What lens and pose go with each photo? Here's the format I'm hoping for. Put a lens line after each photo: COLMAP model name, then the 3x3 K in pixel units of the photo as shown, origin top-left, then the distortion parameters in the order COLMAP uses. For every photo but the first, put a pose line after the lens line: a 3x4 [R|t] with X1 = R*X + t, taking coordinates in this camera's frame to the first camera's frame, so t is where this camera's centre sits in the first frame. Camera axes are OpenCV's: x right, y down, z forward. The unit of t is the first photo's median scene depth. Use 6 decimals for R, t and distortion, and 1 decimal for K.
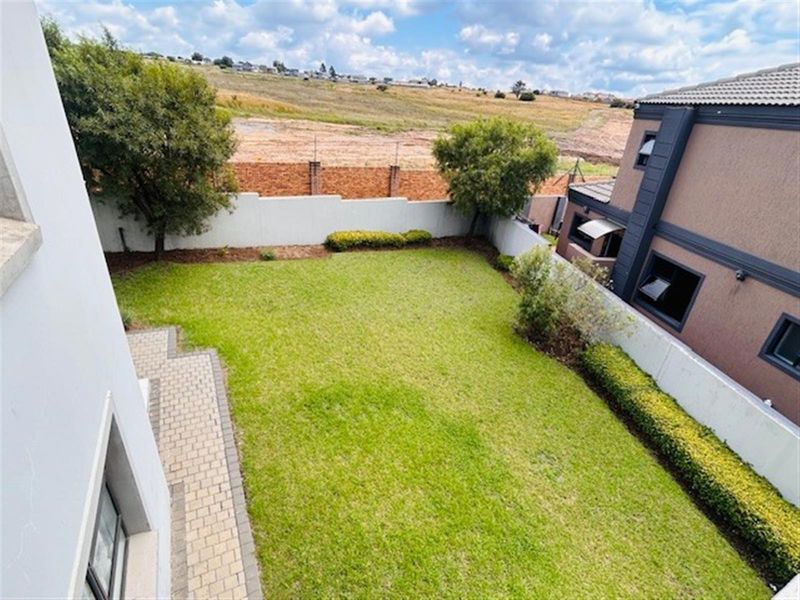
lens RADIAL K [[395.6, 0, 400.0], [0, 395.6, 300.0], [0, 0, 1]] dist [0.002992, 0.000747]
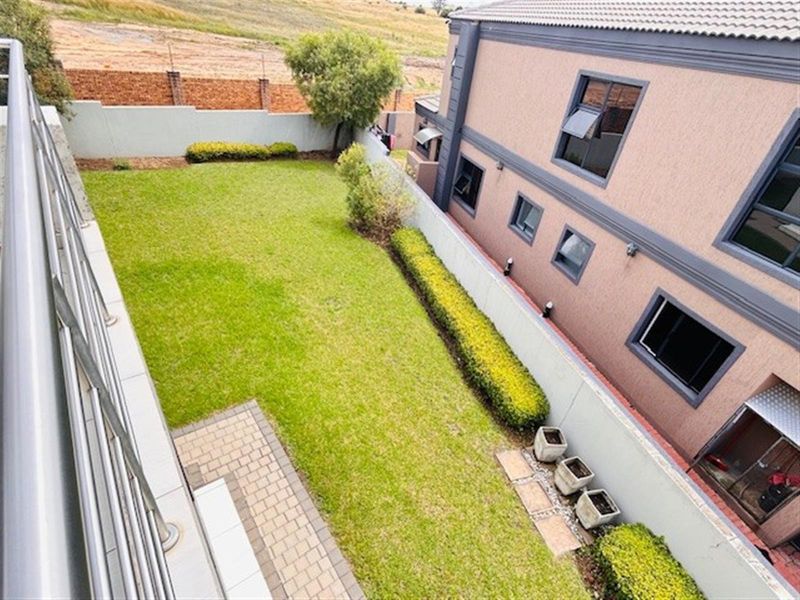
lens RADIAL K [[395.6, 0, 400.0], [0, 395.6, 300.0], [0, 0, 1]] dist [0.002992, 0.000747]
pose [[0.985632, -0.066405, 0.155305, 0.176295], [0.041100, 0.986129, 0.160811, 0.085949], [-0.163829, -0.152117, 0.974690, -0.158589]]
